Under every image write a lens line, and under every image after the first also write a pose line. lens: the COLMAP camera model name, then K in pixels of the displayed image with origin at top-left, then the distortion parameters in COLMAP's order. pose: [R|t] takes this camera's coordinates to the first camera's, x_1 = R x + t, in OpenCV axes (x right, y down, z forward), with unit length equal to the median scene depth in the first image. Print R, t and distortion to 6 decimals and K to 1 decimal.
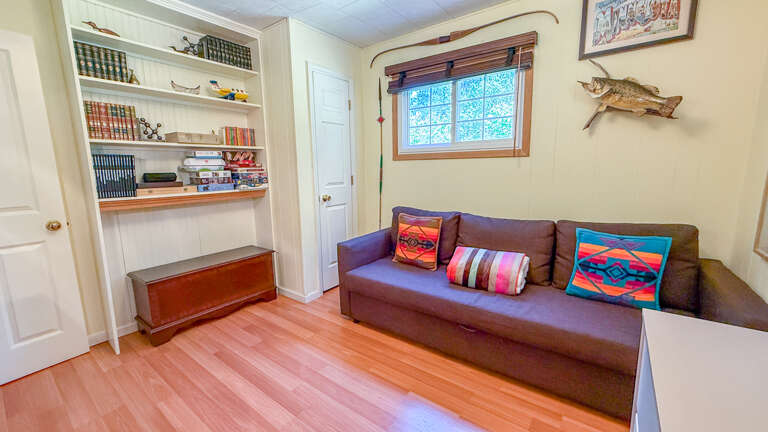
lens RADIAL K [[306.7, 0, 381.7], [0, 306.7, 217.4], [0, 0, 1]] dist [0.002761, 0.000112]
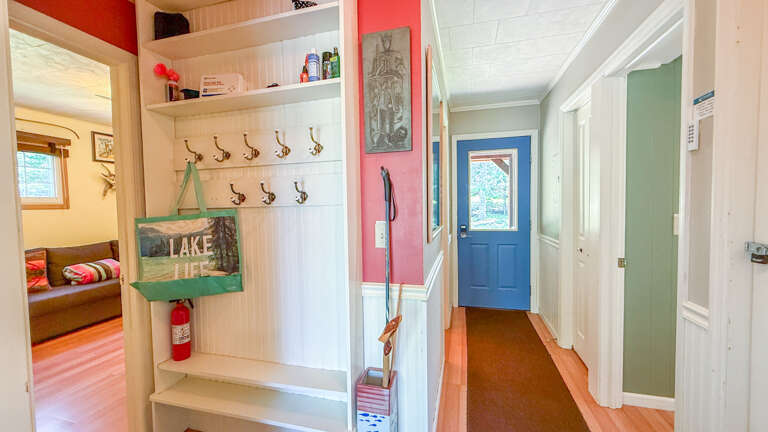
lens RADIAL K [[306.7, 0, 381.7], [0, 306.7, 217.4], [0, 0, 1]] dist [0.002761, 0.000112]
pose [[-0.367466, -0.012551, 0.929952, -1.868347], [0.172721, 0.981593, 0.081498, 0.000742], [-0.913858, 0.190570, -0.358534, 0.084562]]
